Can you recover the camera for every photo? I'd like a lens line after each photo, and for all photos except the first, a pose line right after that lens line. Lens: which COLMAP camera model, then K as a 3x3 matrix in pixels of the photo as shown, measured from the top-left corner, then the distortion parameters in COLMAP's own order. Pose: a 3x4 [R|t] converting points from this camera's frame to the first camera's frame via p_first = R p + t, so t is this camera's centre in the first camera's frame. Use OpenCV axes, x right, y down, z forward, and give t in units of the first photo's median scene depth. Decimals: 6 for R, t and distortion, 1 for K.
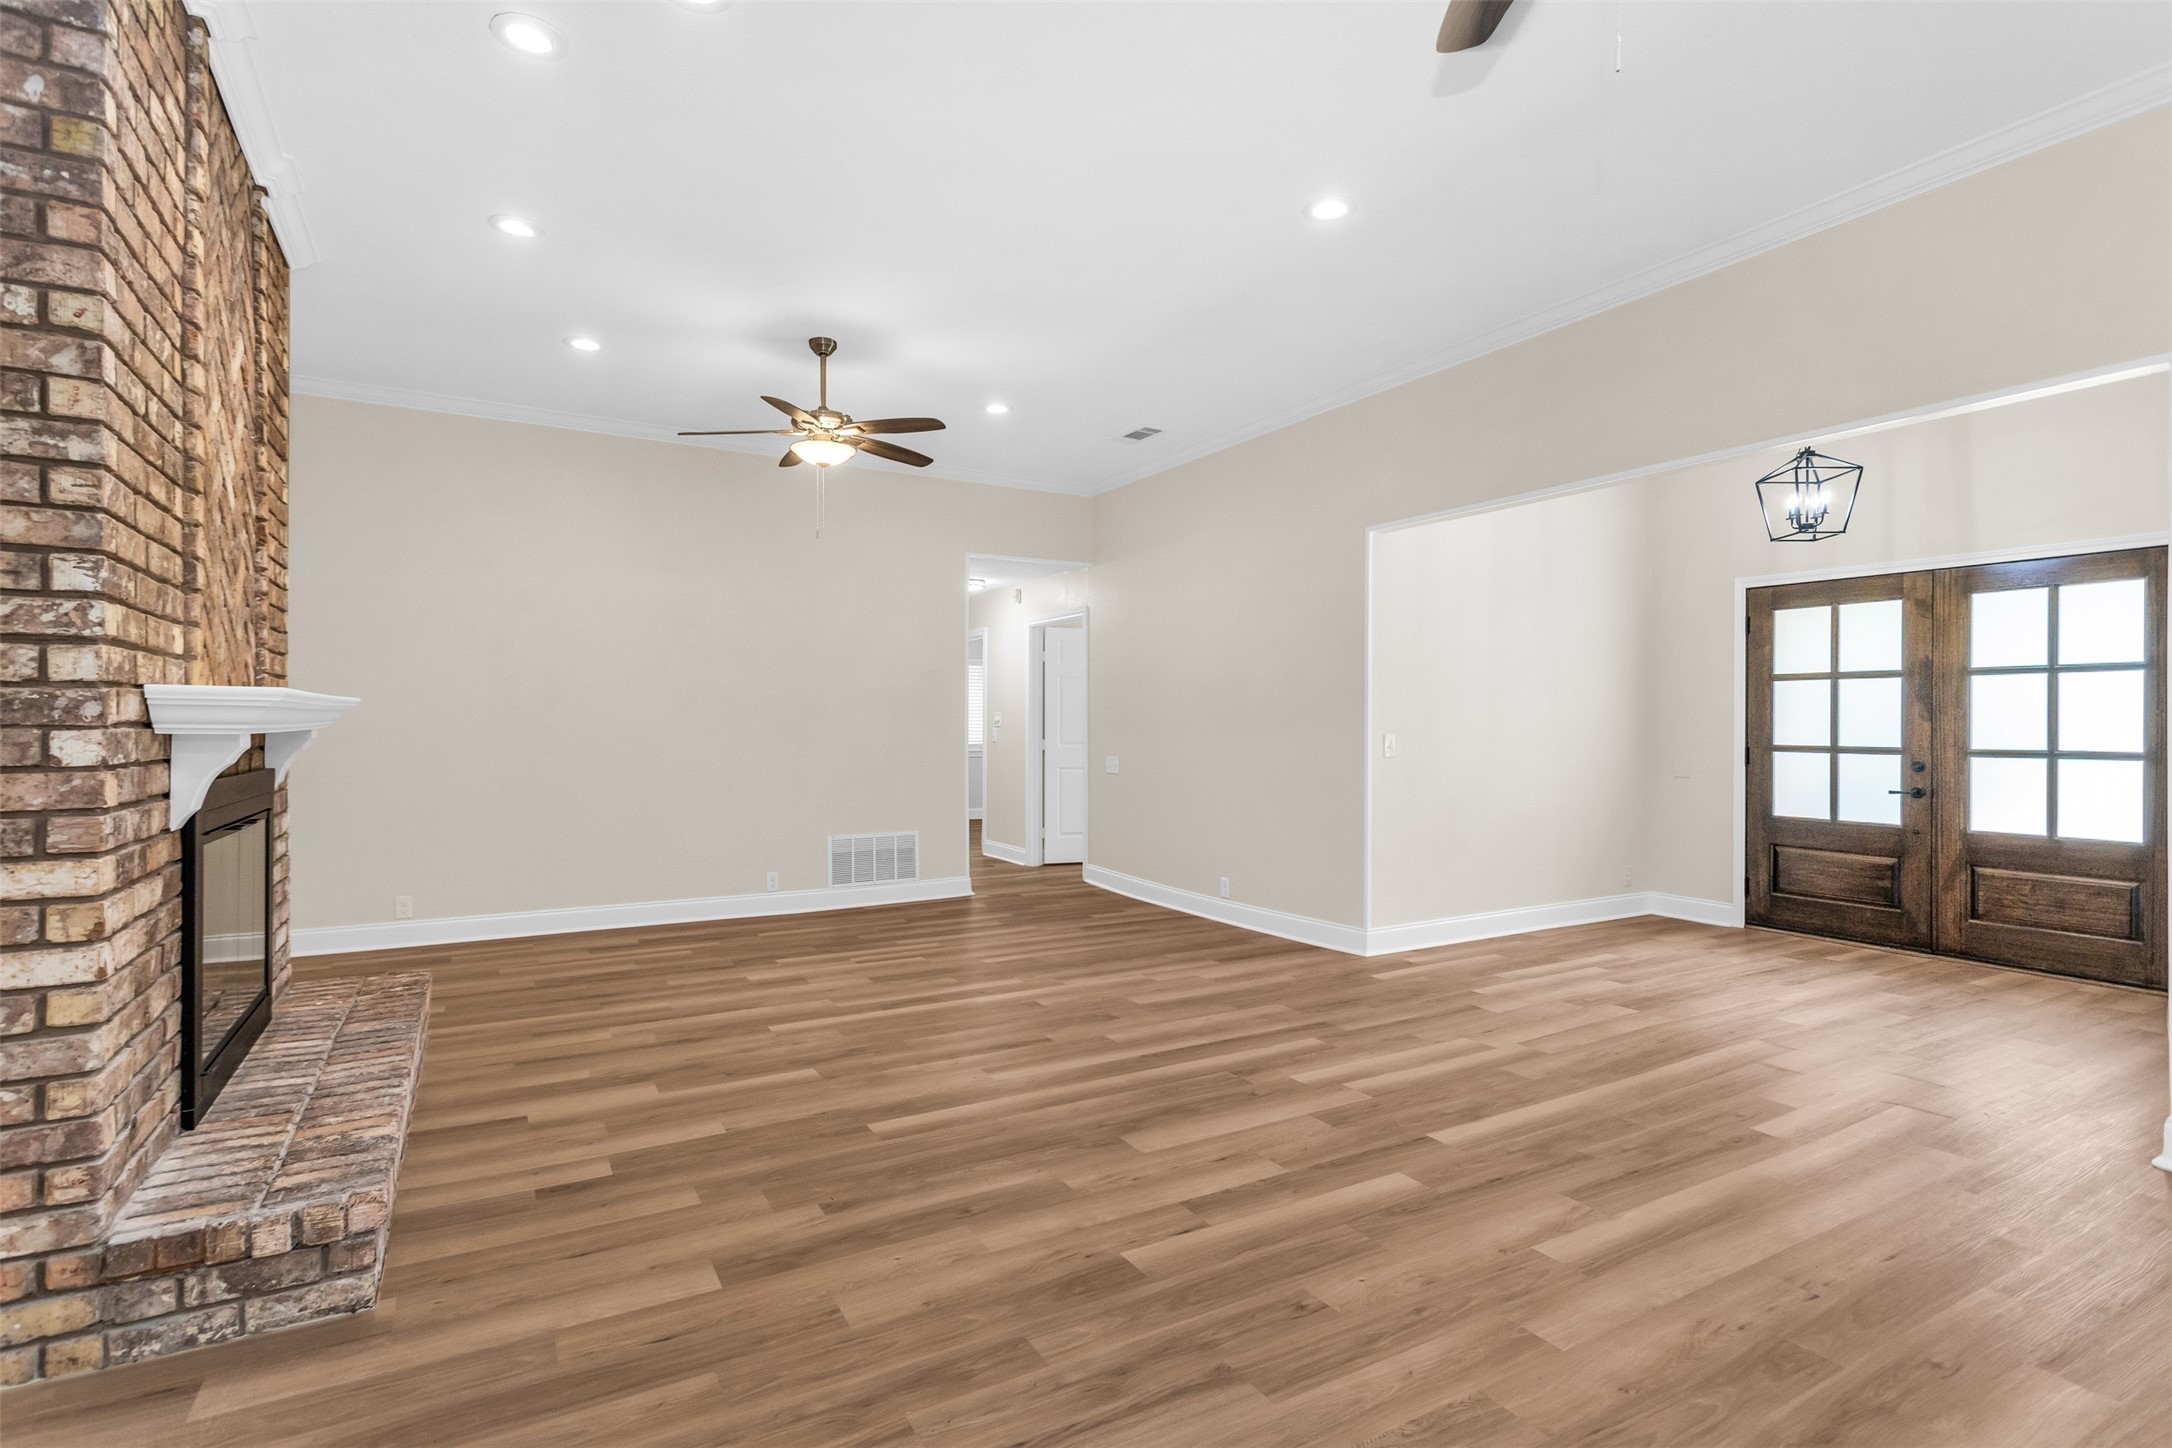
lens RADIAL K [[1049.2, 0, 1083.3], [0, 1049.2, 724.0], [0, 0, 1]] dist [0.000833, 0.002388]
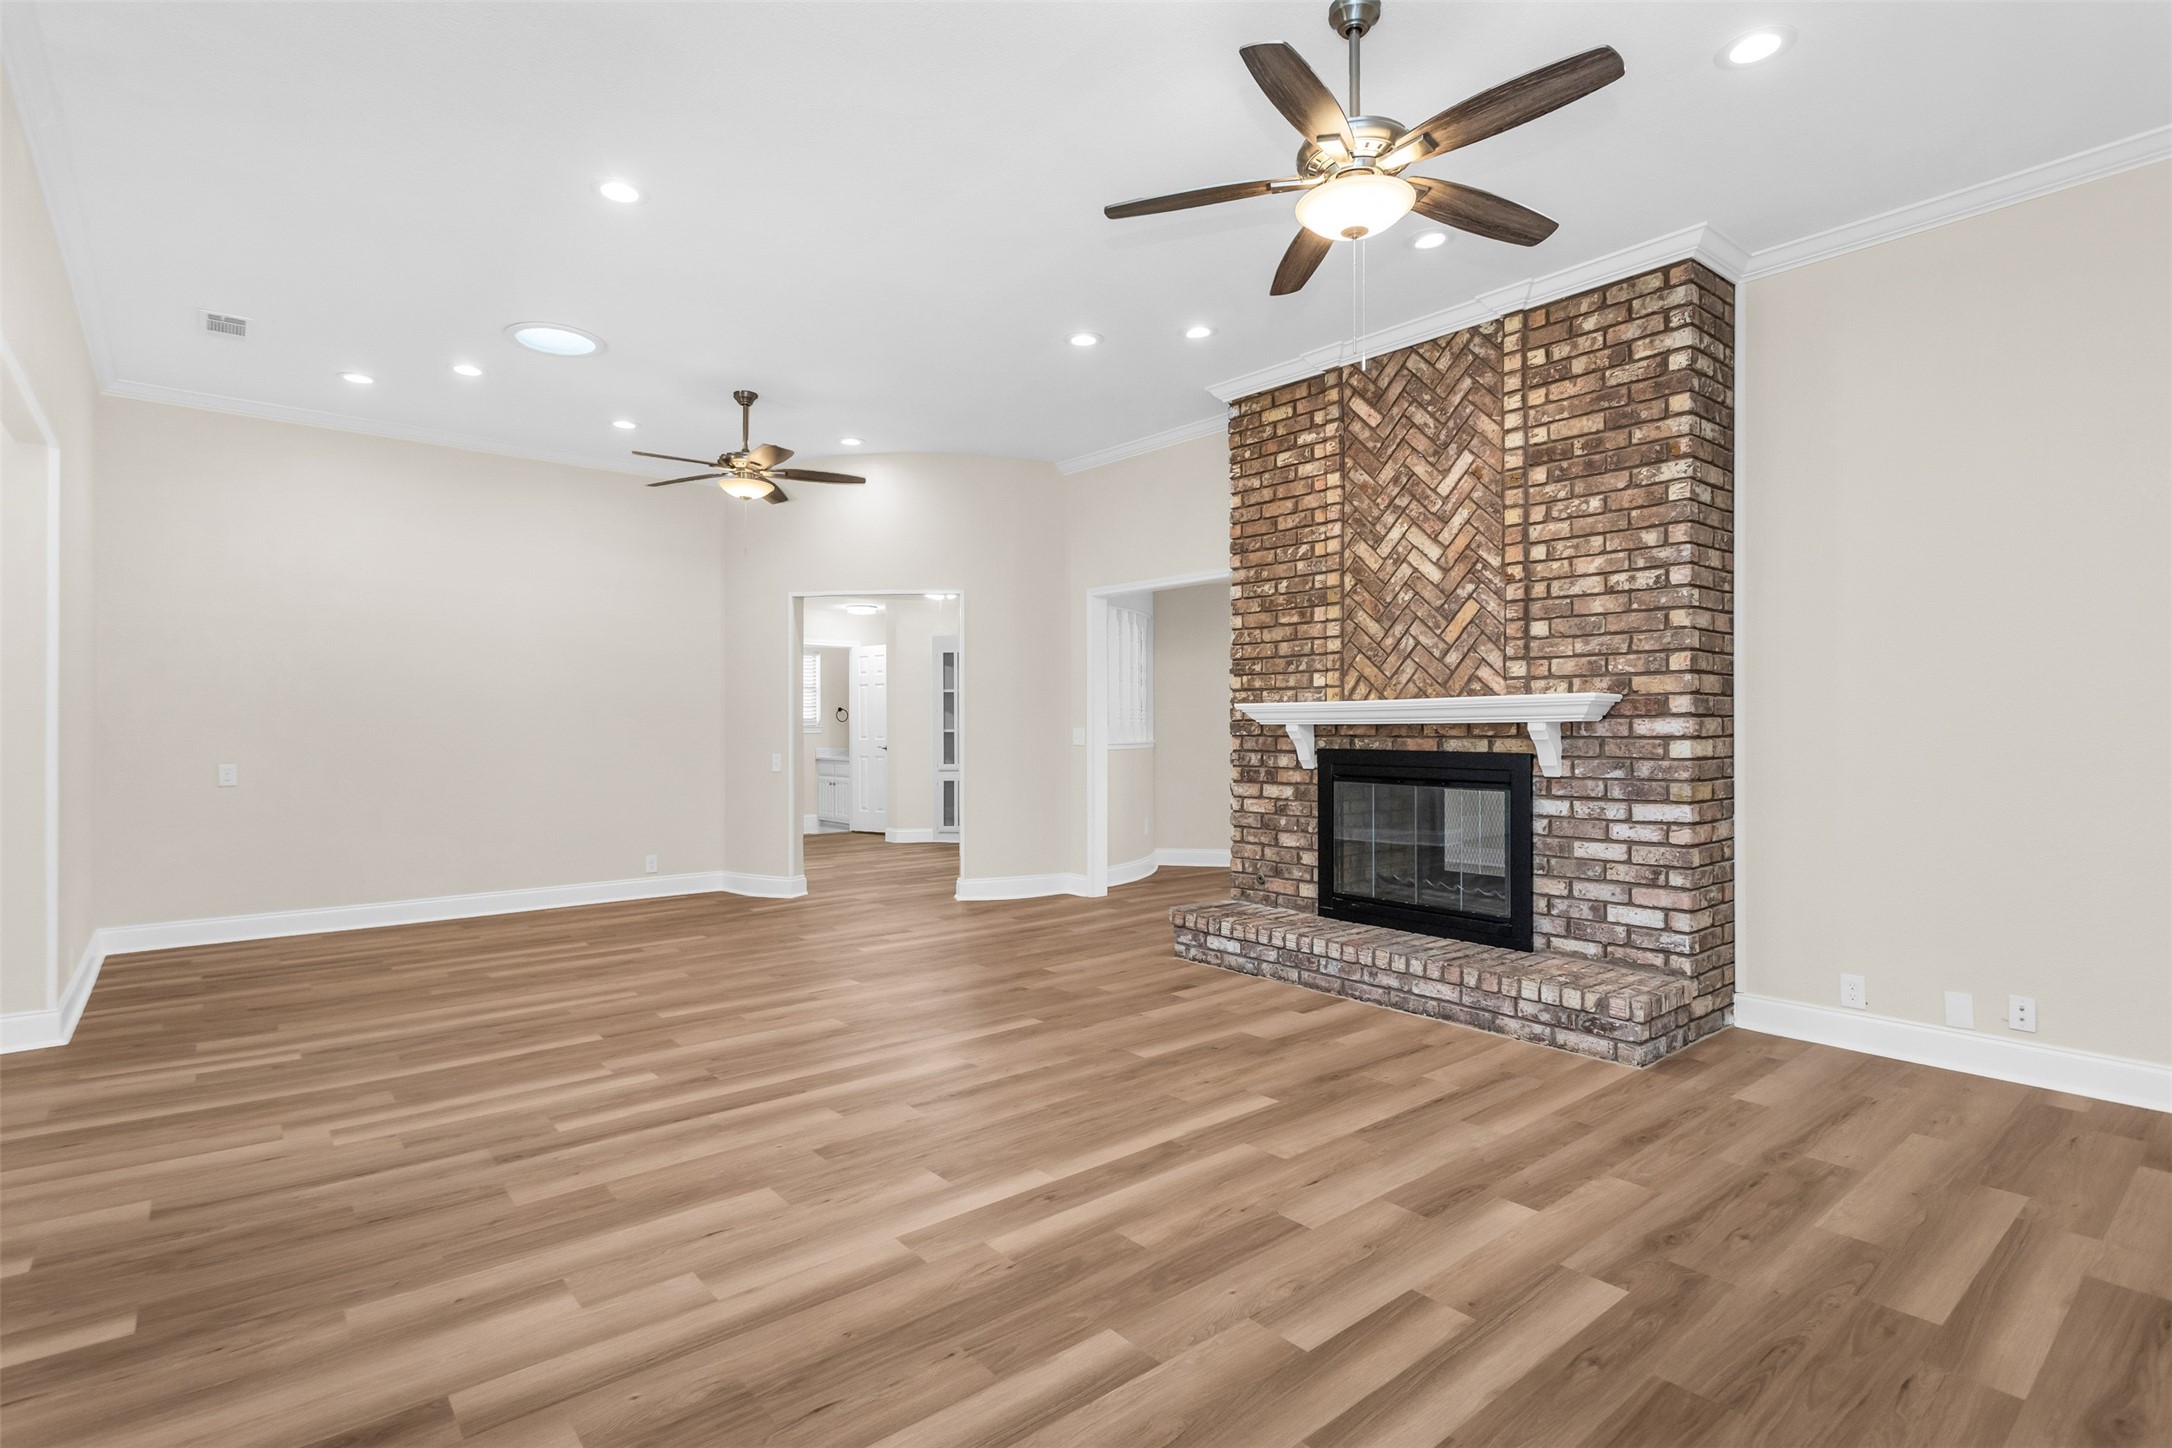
lens RADIAL K [[1049.2, 0, 1074.3], [0, 1049.2, 719.5], [0, 0, 1]] dist [0.000833, 0.002388]
pose [[-0.986330, -0.000749, -0.164782, -0.023936], [0.000320, 0.999979, -0.006463, 0.009637], [0.164784, -0.006427, -0.986309, 2.051340]]
